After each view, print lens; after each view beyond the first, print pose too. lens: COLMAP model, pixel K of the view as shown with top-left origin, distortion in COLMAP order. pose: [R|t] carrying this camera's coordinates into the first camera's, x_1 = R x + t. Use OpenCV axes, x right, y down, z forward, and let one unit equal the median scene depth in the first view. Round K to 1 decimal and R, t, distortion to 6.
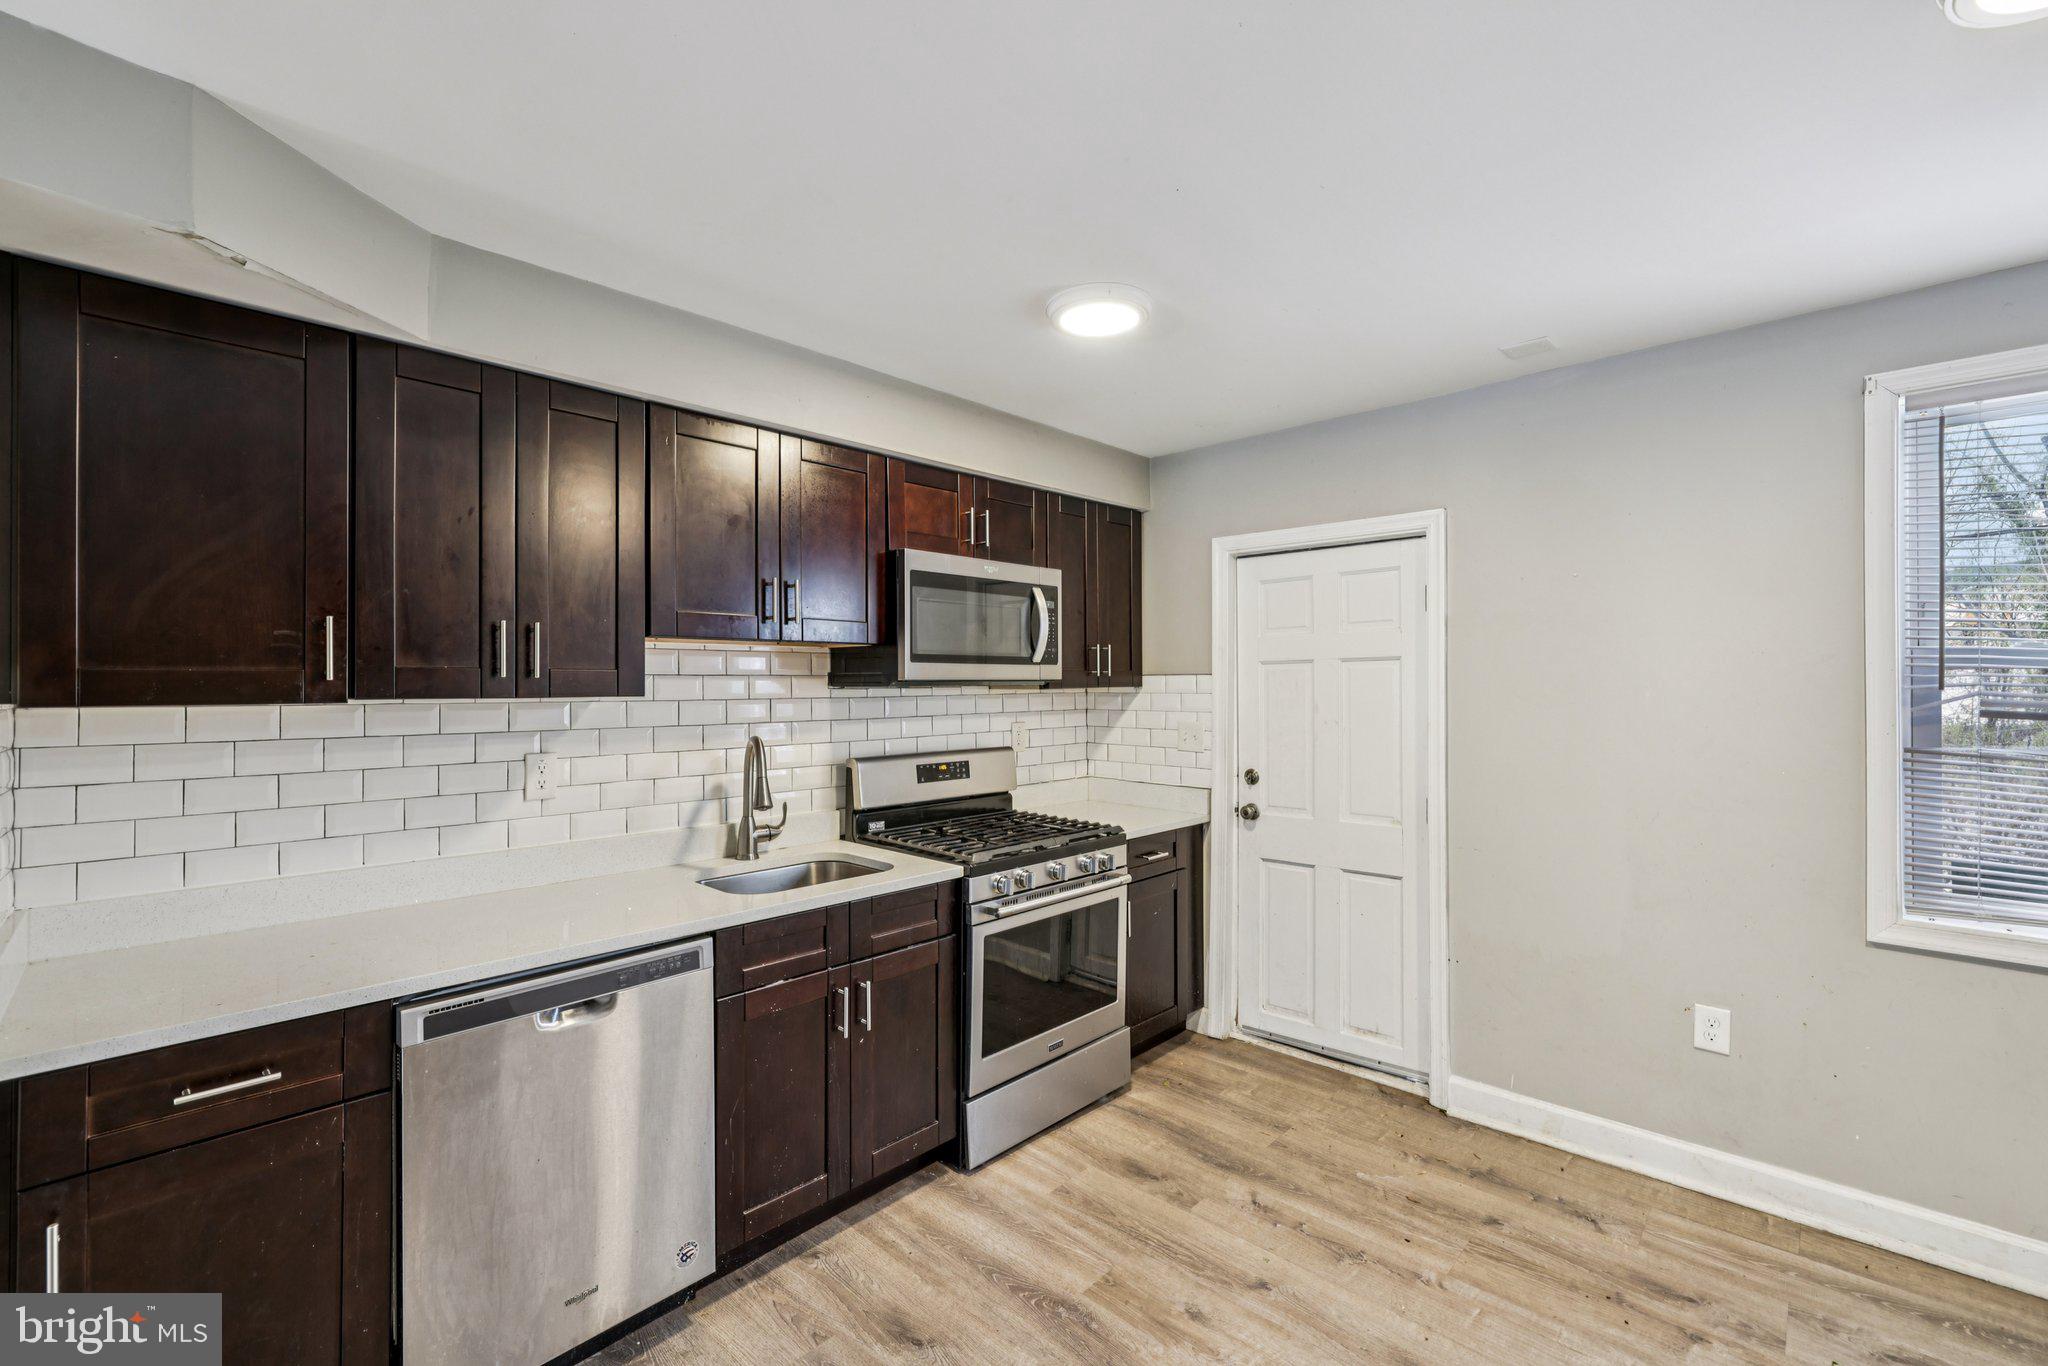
lens RADIAL K [[869.0, 0, 1016.3], [0, 869.0, 687.6], [0, 0, 1]] dist [-0.001083, 0.000267]
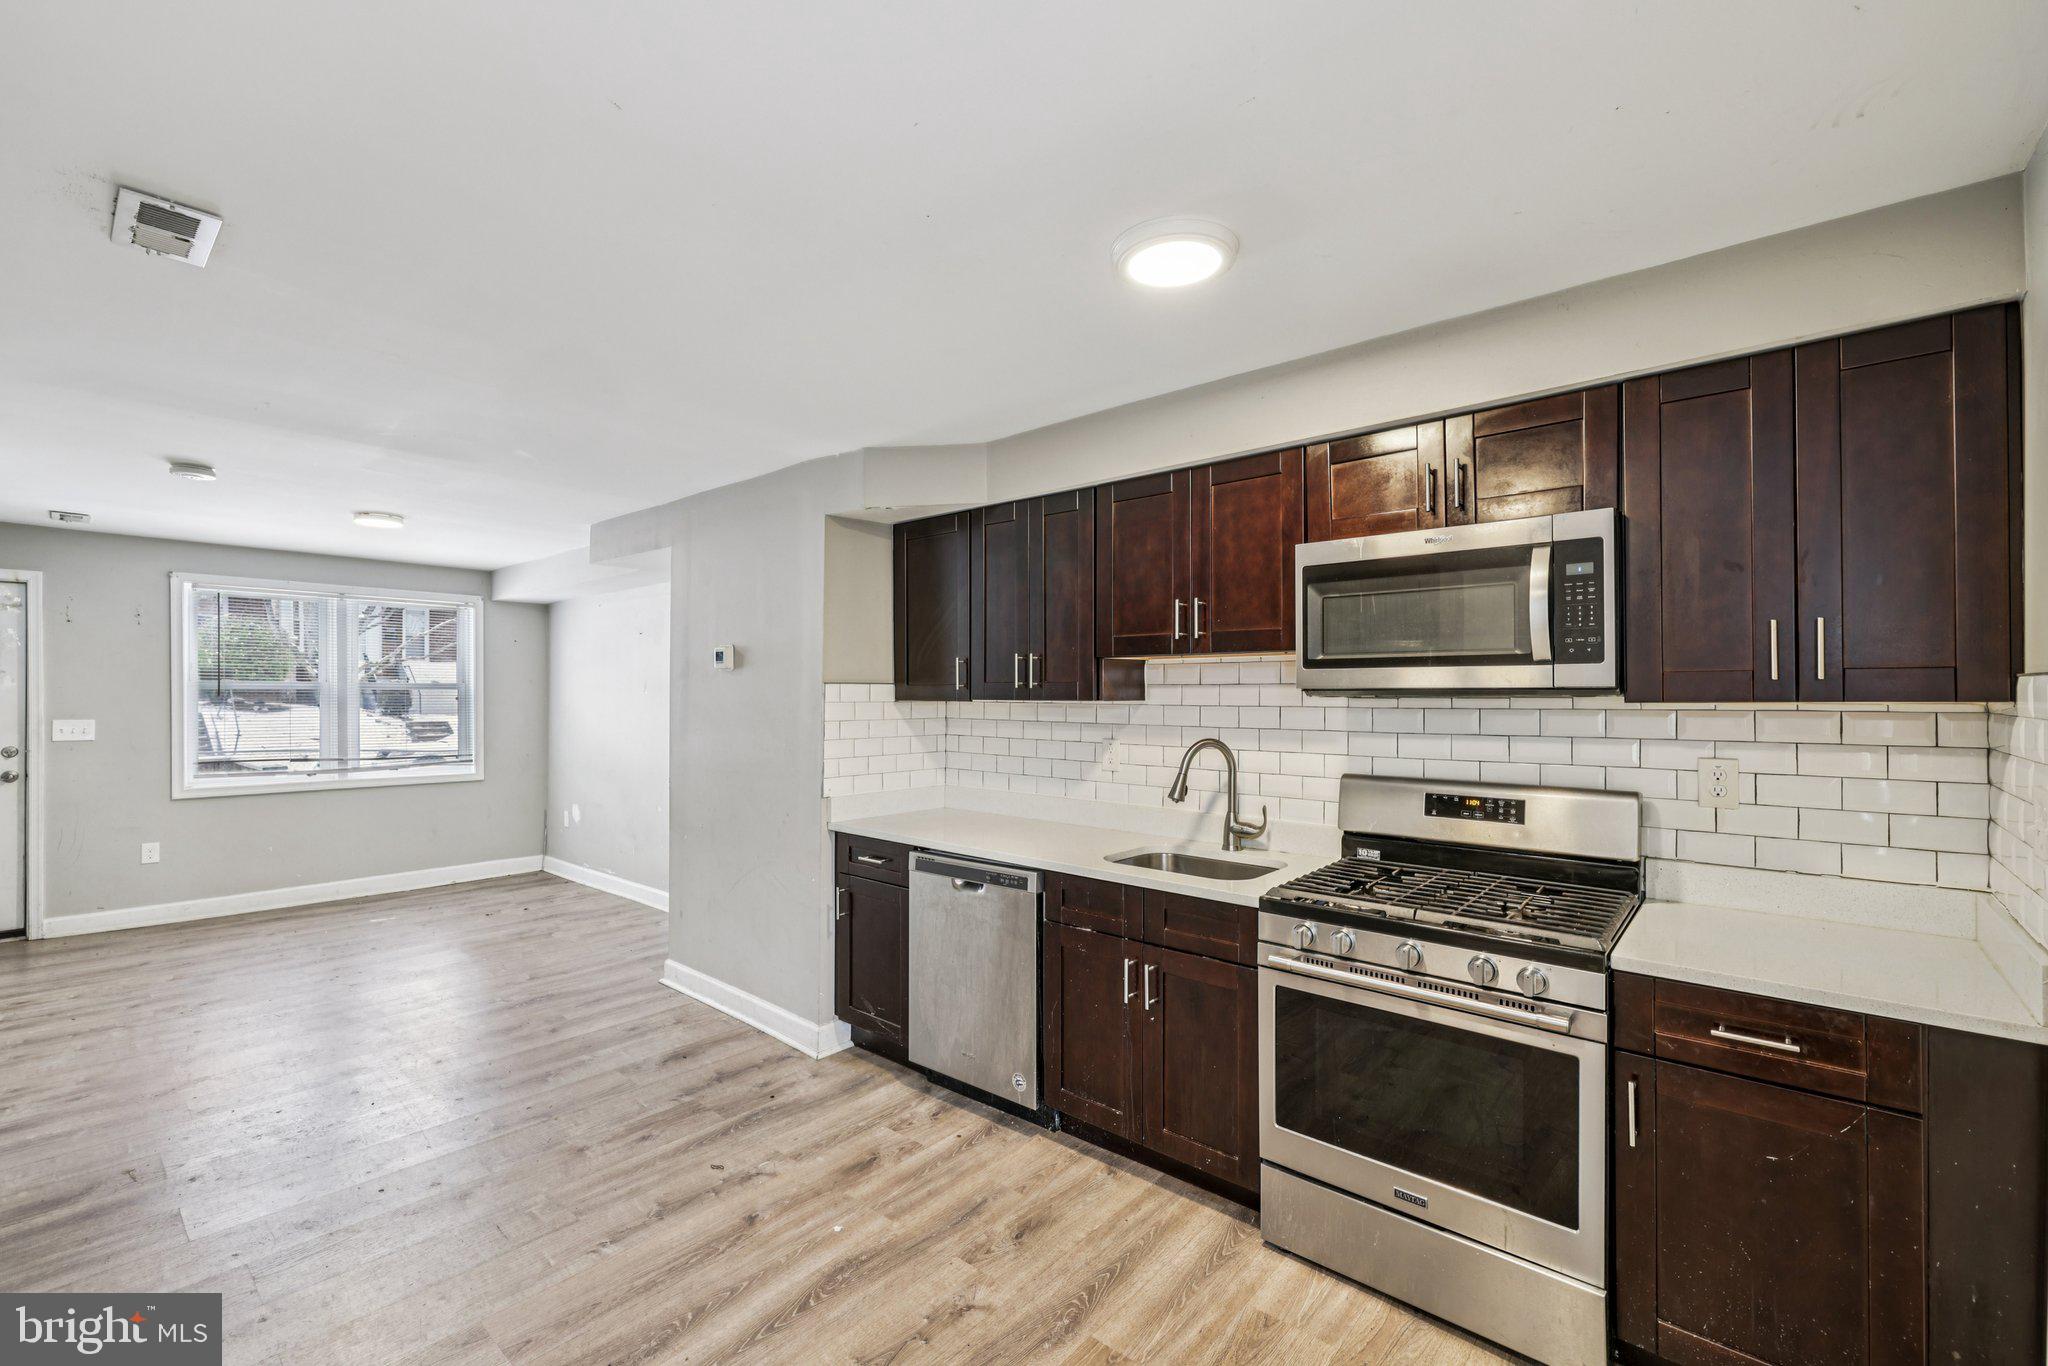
lens RADIAL K [[869.0, 0, 1016.3], [0, 869.0, 687.6], [0, 0, 1]] dist [-0.001083, 0.000267]
pose [[0.037278, -0.000358, -0.999305, 0.781537], [-0.001624, 0.999999, -0.000419, -0.009288], [0.999304, 0.001638, 0.037278, 0.673986]]
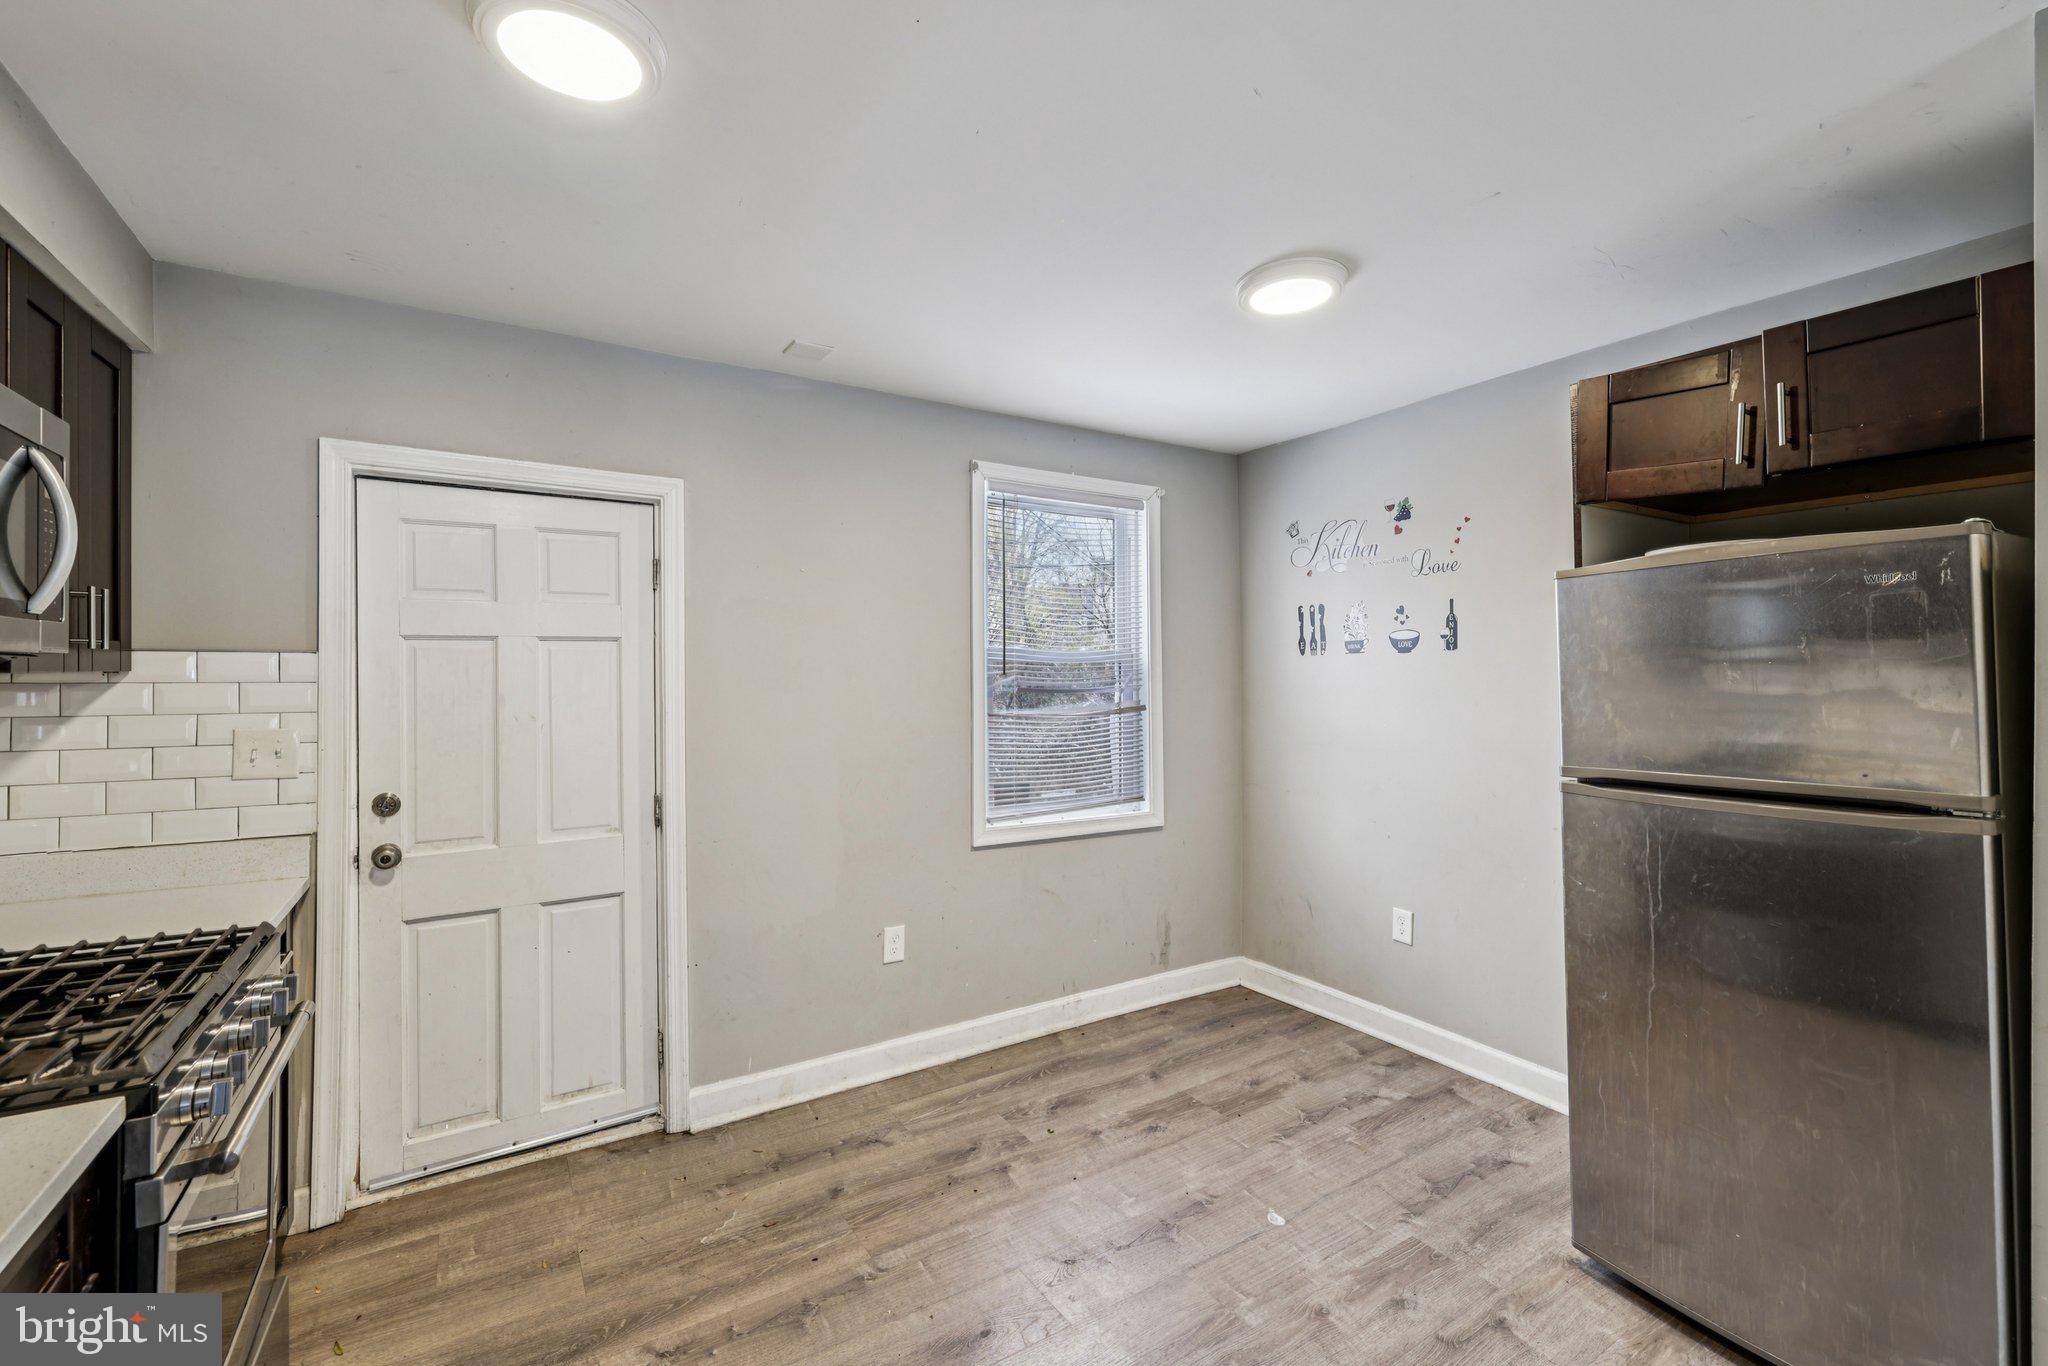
lens RADIAL K [[867.6, 0, 1026.5], [0, 867.6, 674.0], [0, 0, 1]] dist [-0.001443, -0.000134]
pose [[0.246140, 0.002917, 0.969230, -0.337319], [0.001295, 0.999994, -0.003339, 0.004548], [-0.969233, 0.002077, 0.246135, 0.452920]]
